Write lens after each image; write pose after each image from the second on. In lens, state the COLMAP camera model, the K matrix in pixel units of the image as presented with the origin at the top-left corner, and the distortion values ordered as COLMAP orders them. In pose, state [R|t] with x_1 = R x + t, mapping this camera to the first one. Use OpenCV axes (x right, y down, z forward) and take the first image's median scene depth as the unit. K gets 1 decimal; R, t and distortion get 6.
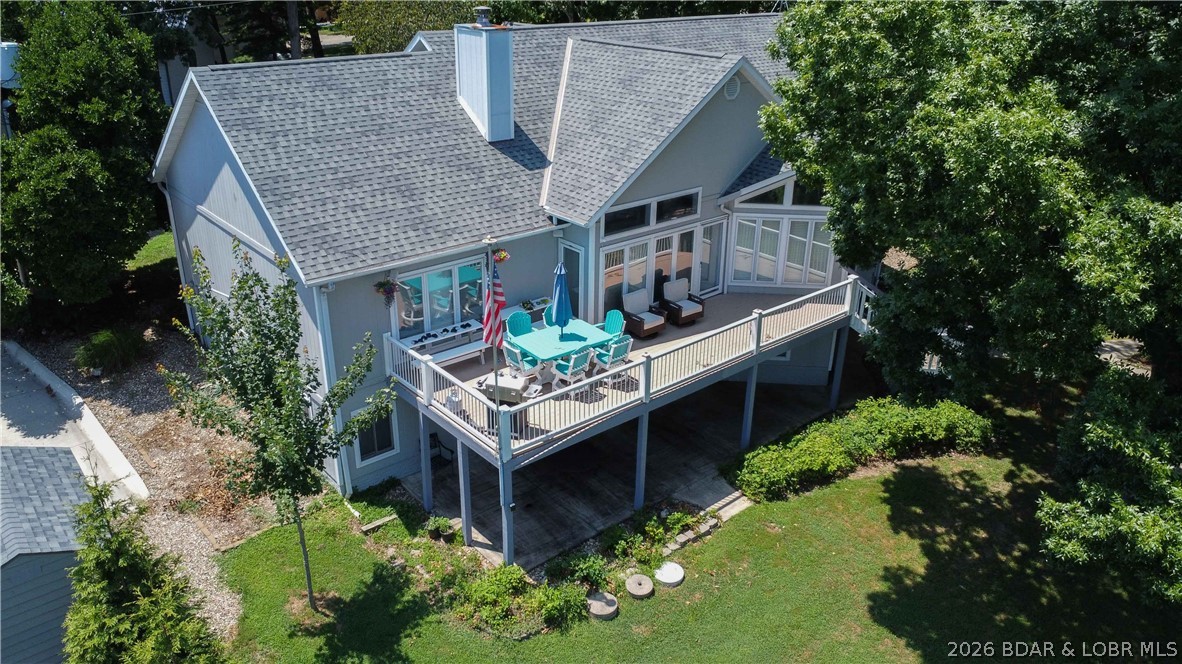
lens RADIAL K [[880.2, 0, 591.0], [0, 880.2, 332.0], [0, 0, 1]] dist [-0.035313, -0.001415]
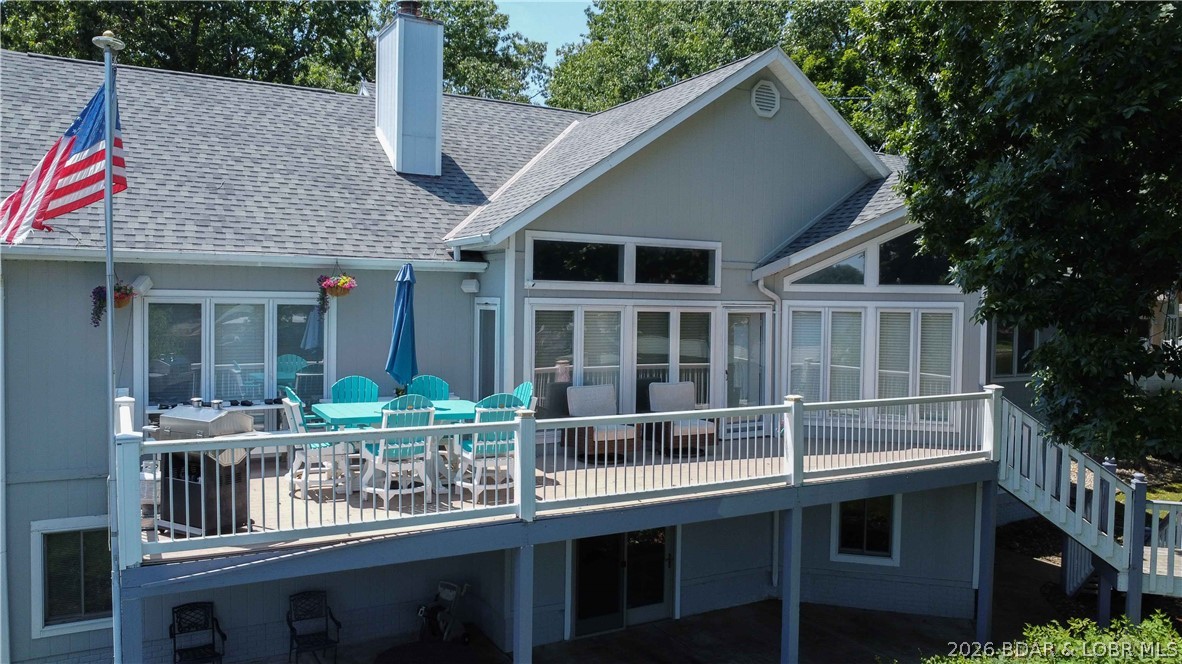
lens RADIAL K [[872.8, 0, 597.8], [0, 872.8, 326.5], [0, 0, 1]] dist [-0.039198, 0.001272]
pose [[0.981064, 0.001436, -0.193681, 0.175558], [-0.076651, 0.921211, -0.381438, 0.146299], [0.177873, 0.389061, 0.903877, 0.487160]]
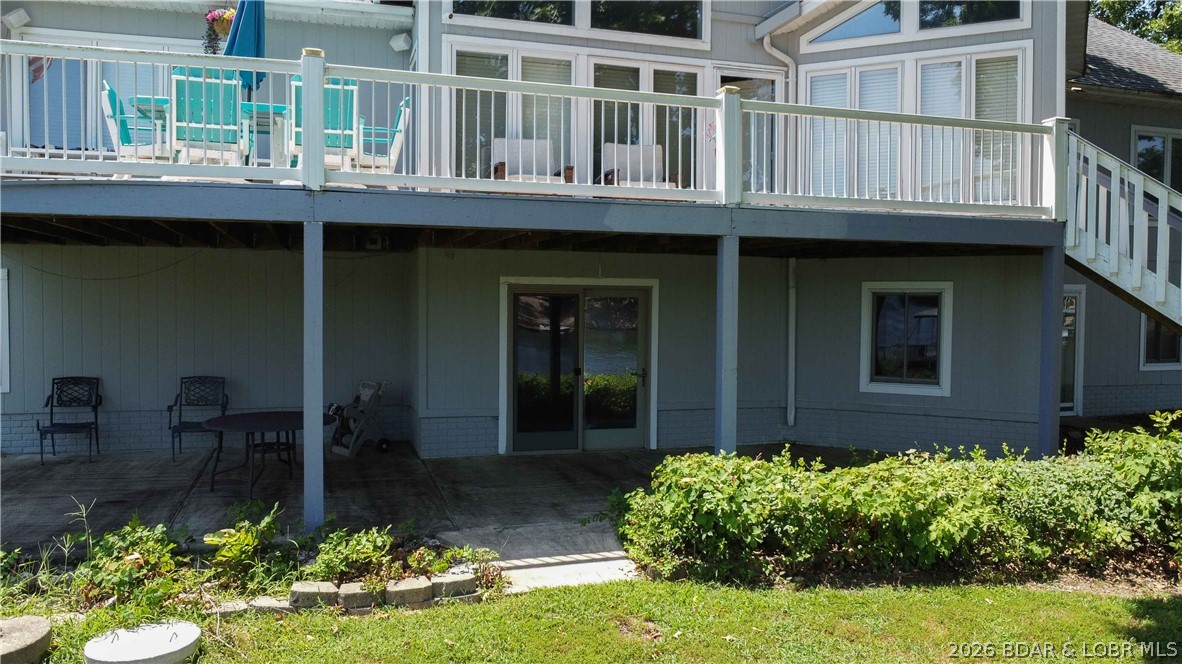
lens RADIAL K [[888.6, 0, 593.9], [0, 888.6, 329.5], [0, 0, 1]] dist [-0.002356, -0.082076]
pose [[0.915198, 0.000423, -0.403004, 0.296701], [-0.157889, 0.920434, -0.357591, 0.229454], [0.370788, 0.390897, 0.842446, 0.680519]]
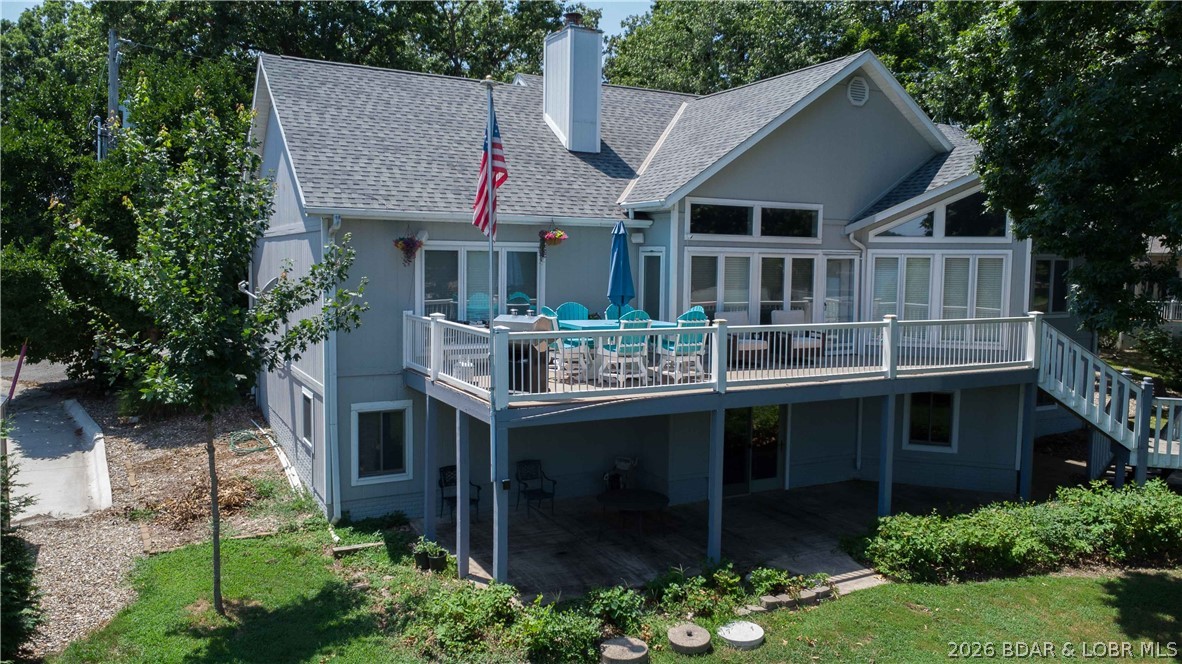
lens RADIAL K [[875.3, 0, 591.0], [0, 875.3, 332.0], [0, 0, 1]] dist [0.002755, -0.002696]
pose [[0.974855, 0.012049, -0.222514, 0.107886], [-0.086778, 0.940241, -0.329267, 0.254642], [0.205250, 0.340297, 0.917644, 0.272356]]
